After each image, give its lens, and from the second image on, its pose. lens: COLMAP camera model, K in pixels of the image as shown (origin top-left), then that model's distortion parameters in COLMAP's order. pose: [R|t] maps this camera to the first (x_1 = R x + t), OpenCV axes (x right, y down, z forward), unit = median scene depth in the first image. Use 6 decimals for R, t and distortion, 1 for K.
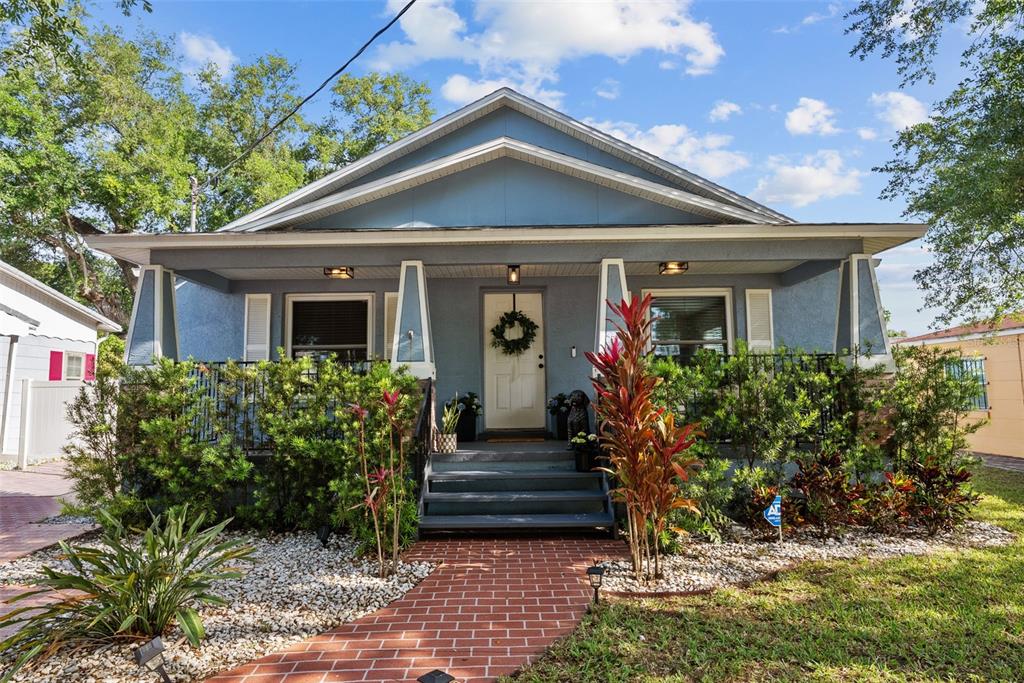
lens RADIAL K [[572.6, 0, 503.8], [0, 572.6, 354.3], [0, 0, 1]] dist [0.001577, 0.000386]
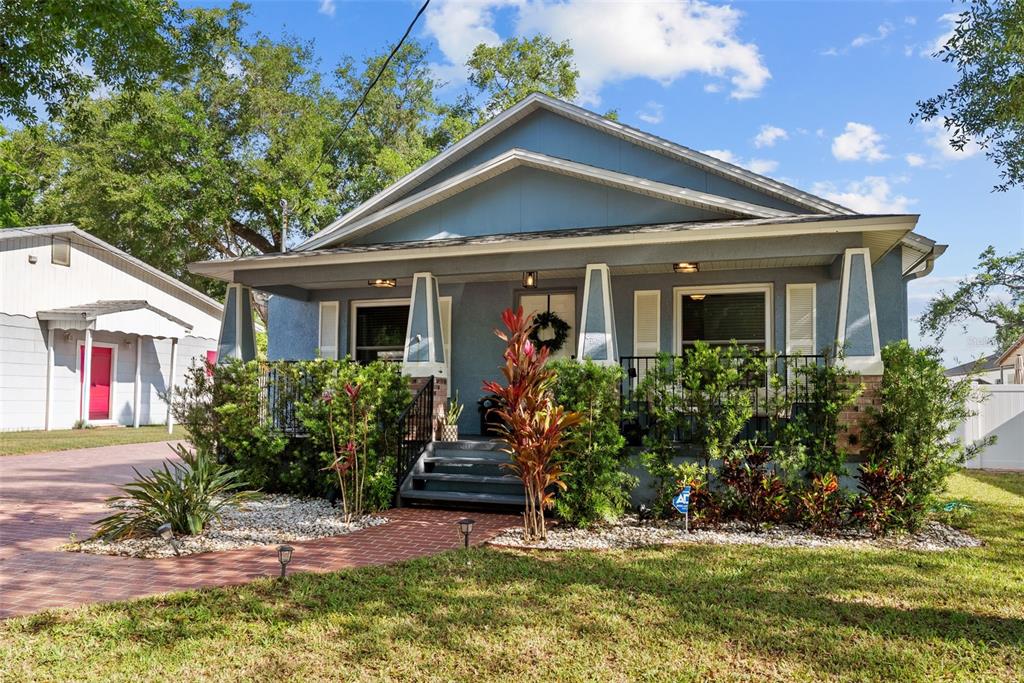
lens RADIAL K [[695.6, 0, 495.3], [0, 695.6, 391.7], [0, 0, 1]] dist [0.008237, -0.001145]
pose [[0.946405, 0.017988, -0.322480, 0.339916], [0.000471, 0.998370, 0.057070, -0.004939], [0.322981, -0.054163, 0.944854, -0.217485]]
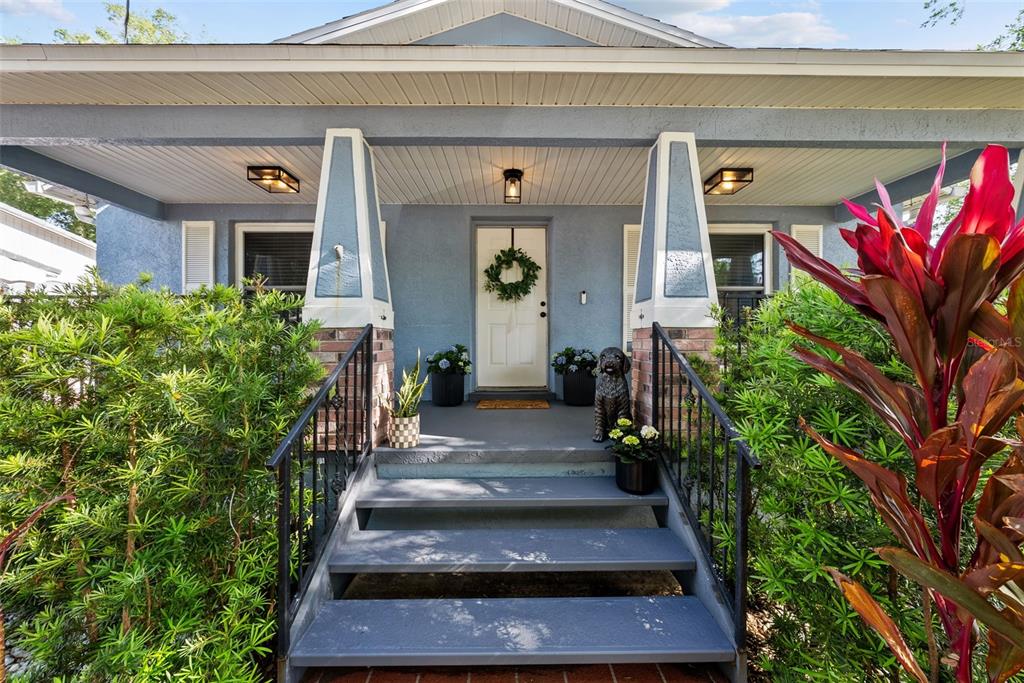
lens RADIAL K [[349.1, 0, 512.8], [0, 349.1, 344.6], [0, 0, 1]] dist [-0.003792, -0.000012]
pose [[0.999606, 0.011100, 0.025784, 0.007202], [-0.013223, 0.996406, 0.083662, 0.022250], [-0.024763, -0.083970, 0.996161, 0.488200]]
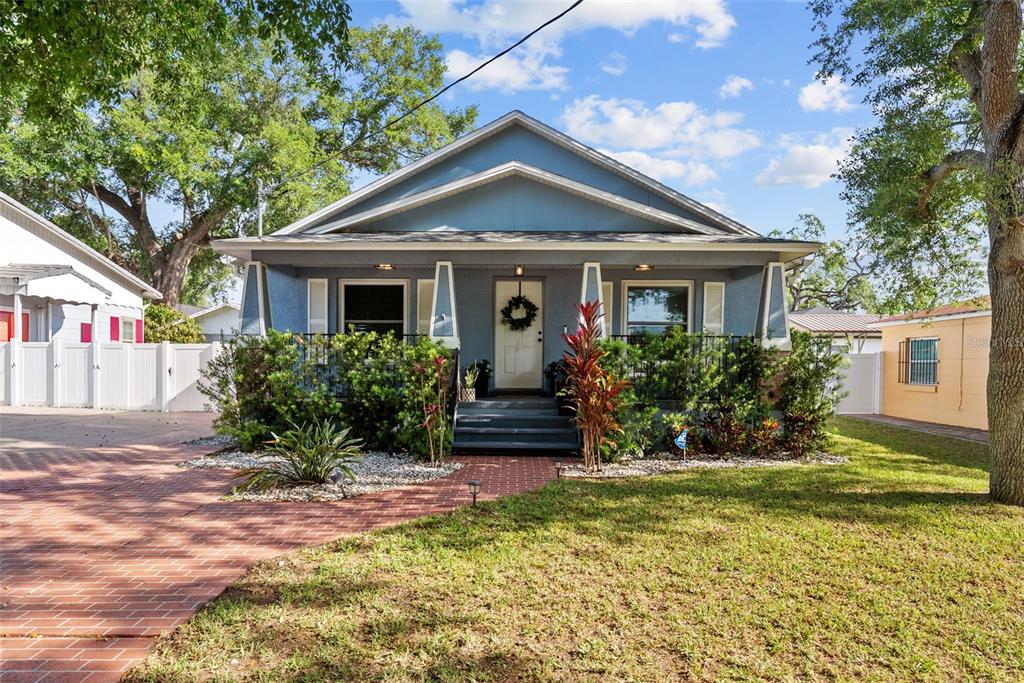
lens RADIAL K [[639.9, 0, 495.3], [0, 639.9, 406.2], [0, 0, 1]] dist [0.007225, 0.005240]
pose [[0.999438, 0.021283, -0.025909, 0.006347], [-0.017633, 0.990857, 0.133756, -0.022784], [0.028519, -0.133224, 0.990676, -0.436327]]
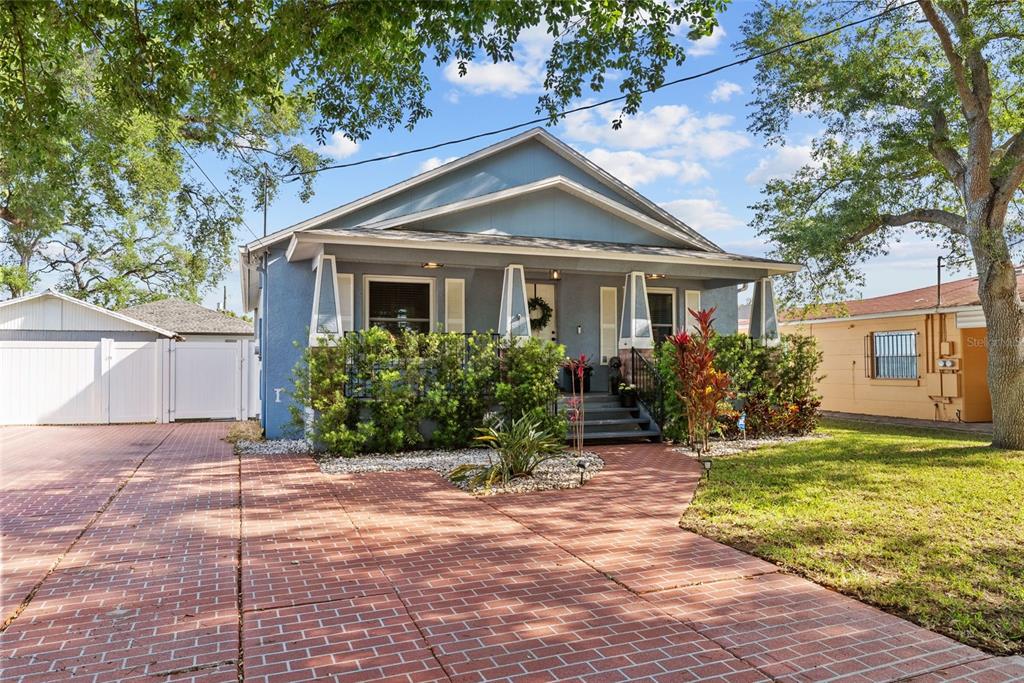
lens RADIAL K [[695.6, 0, 497.2], [0, 695.6, 369.5], [0, 0, 1]] dist [0.008237, -0.001145]
pose [[0.931758, 0.006710, 0.363019, -0.663088], [-0.032618, 0.997334, 0.065284, -0.011642], [-0.361613, -0.072669, 0.929492, -0.488844]]
